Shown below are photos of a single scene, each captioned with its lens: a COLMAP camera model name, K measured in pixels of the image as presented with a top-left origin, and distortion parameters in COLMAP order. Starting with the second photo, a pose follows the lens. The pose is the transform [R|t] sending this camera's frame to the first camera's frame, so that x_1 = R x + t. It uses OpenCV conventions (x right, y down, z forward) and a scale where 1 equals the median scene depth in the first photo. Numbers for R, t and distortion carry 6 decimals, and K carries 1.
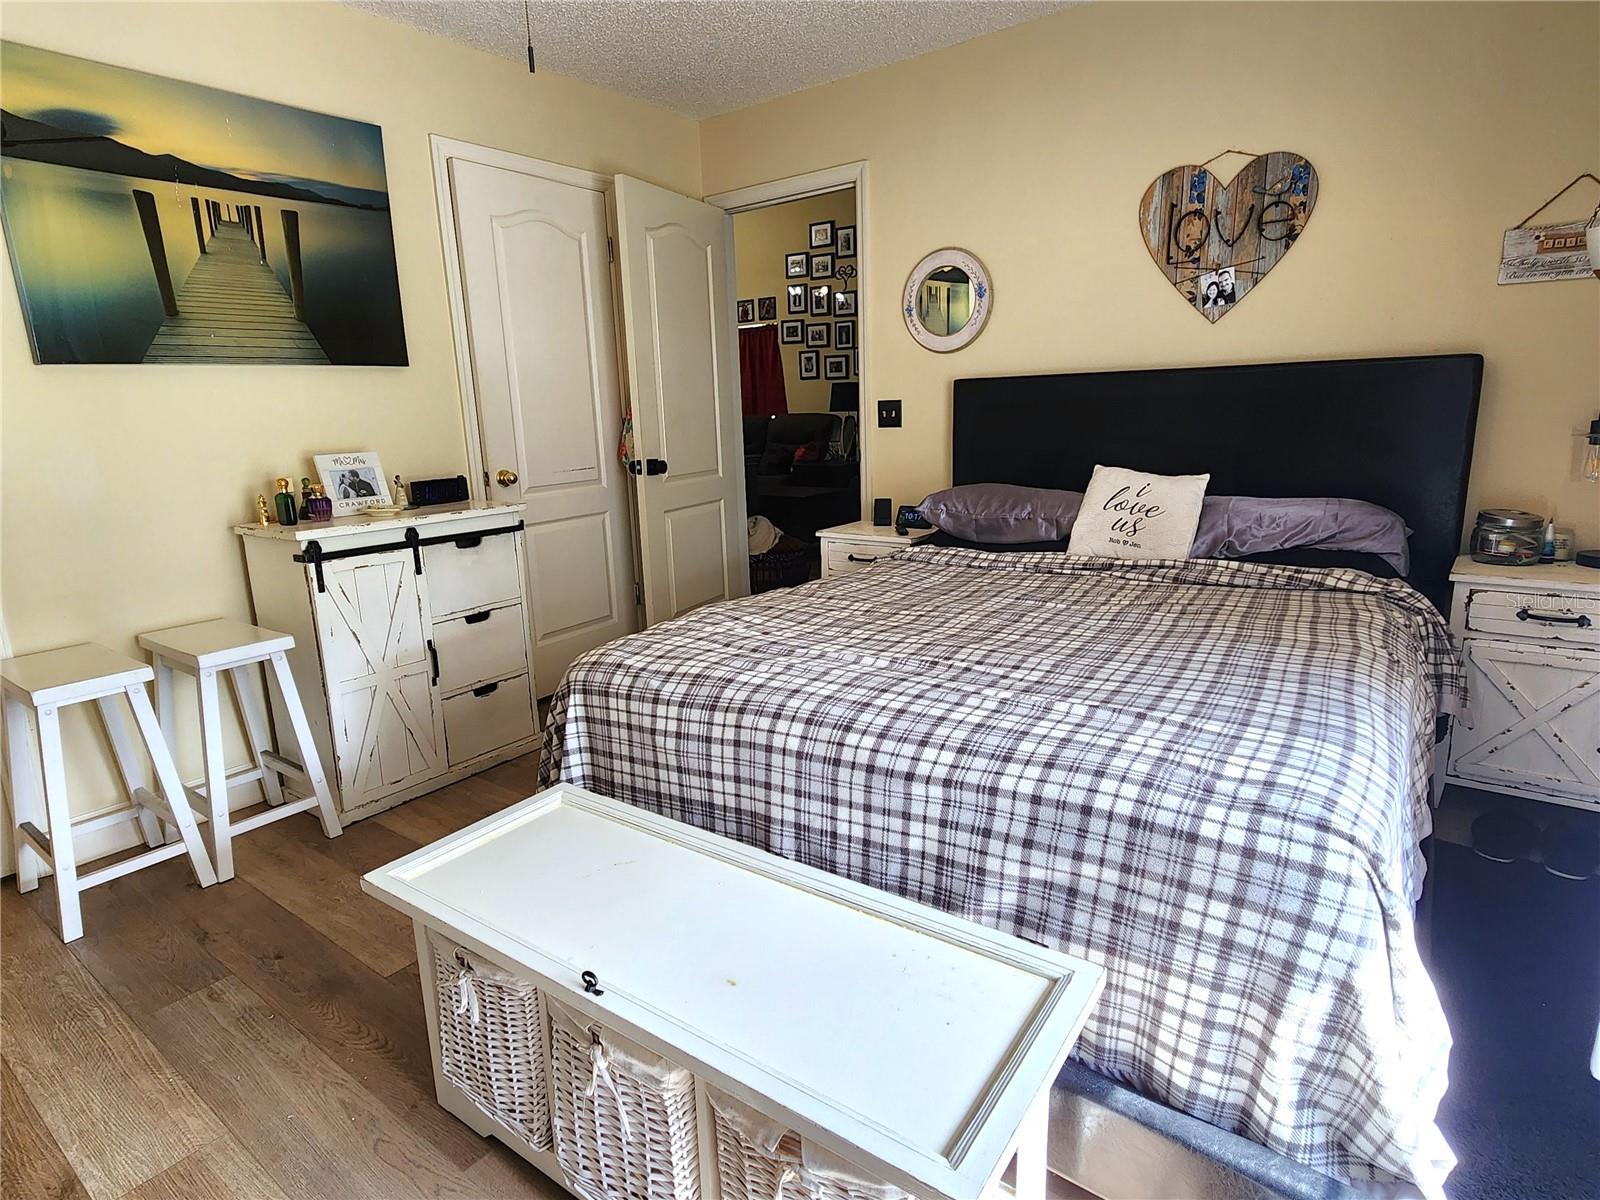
lens RADIAL K [[851.0, 0, 800.8], [0, 851.0, 601.2], [0, 0, 1]] dist [-0.007979, 0.000185]
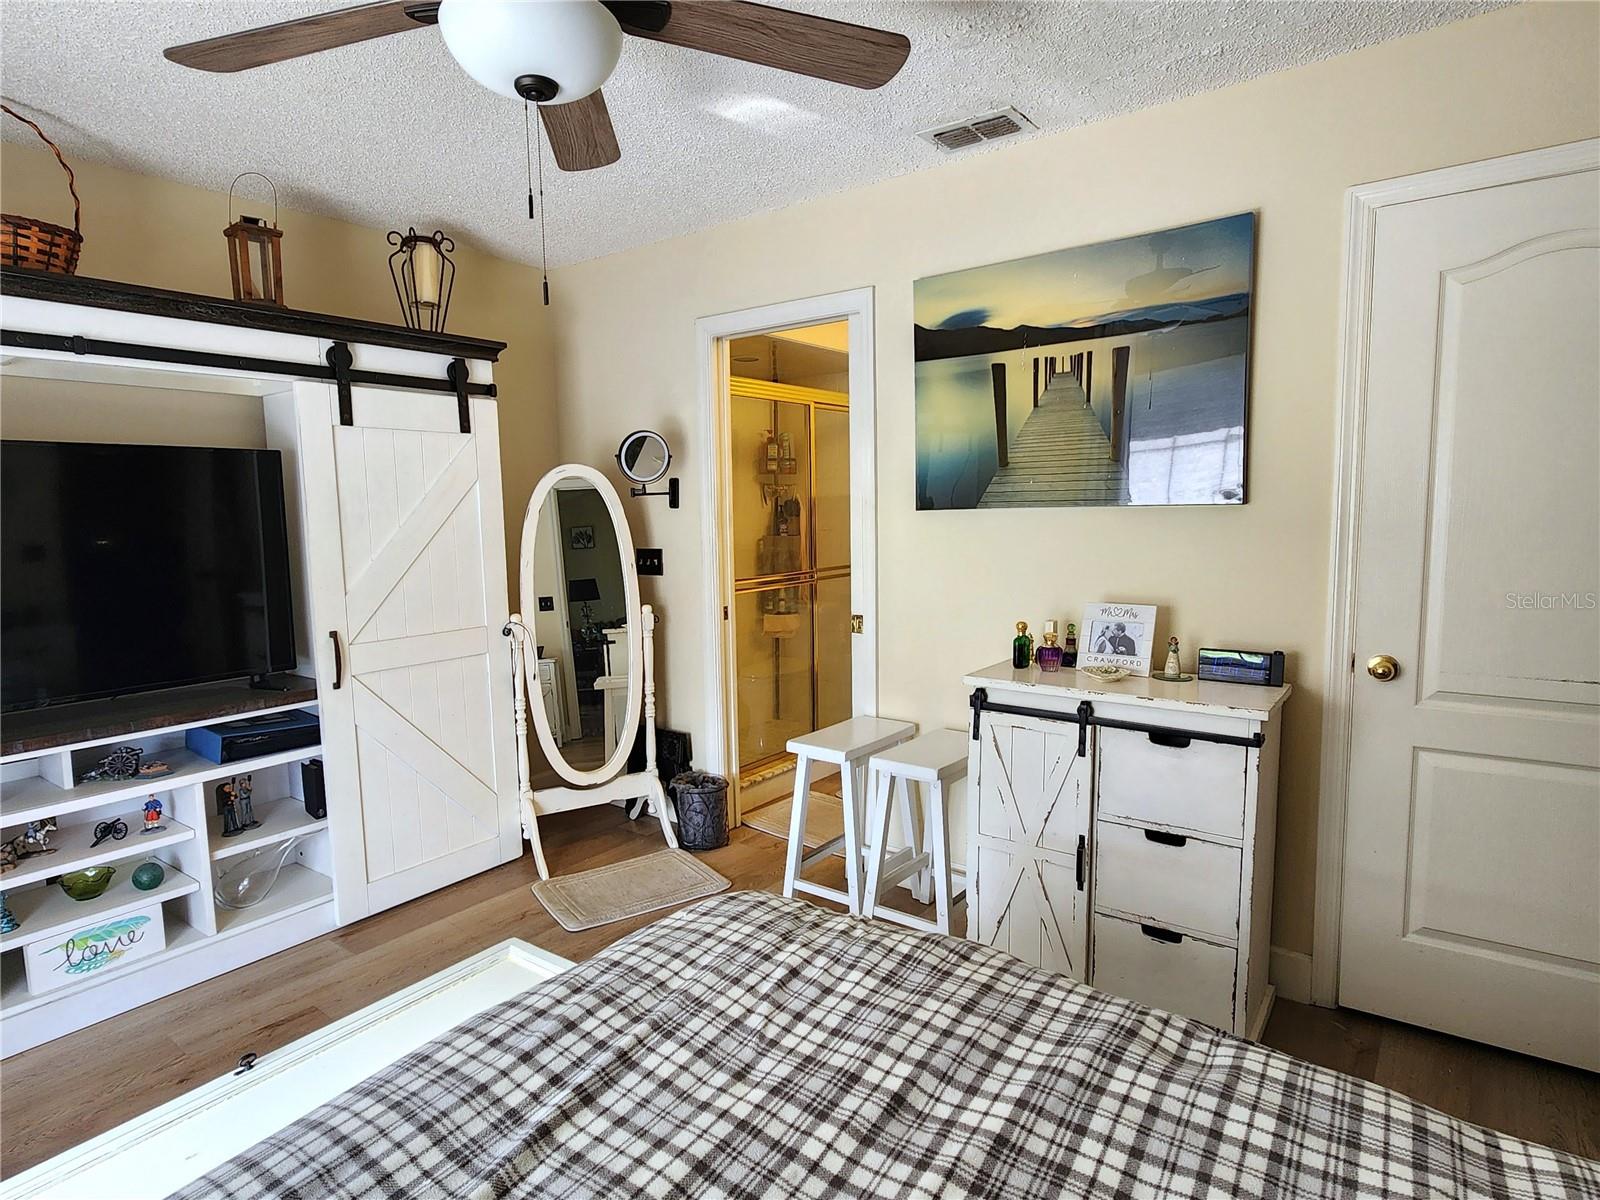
lens RADIAL K [[882.0, 0, 799.4], [0, 882.0, 600.4], [0, 0, 1]] dist [-0.003078, 0.000254]
pose [[-0.010476, 0.136816, -0.990541, 0.405866], [-0.213266, 0.967498, 0.135889, -0.244604], [0.976938, 0.212672, 0.019043, 0.688803]]
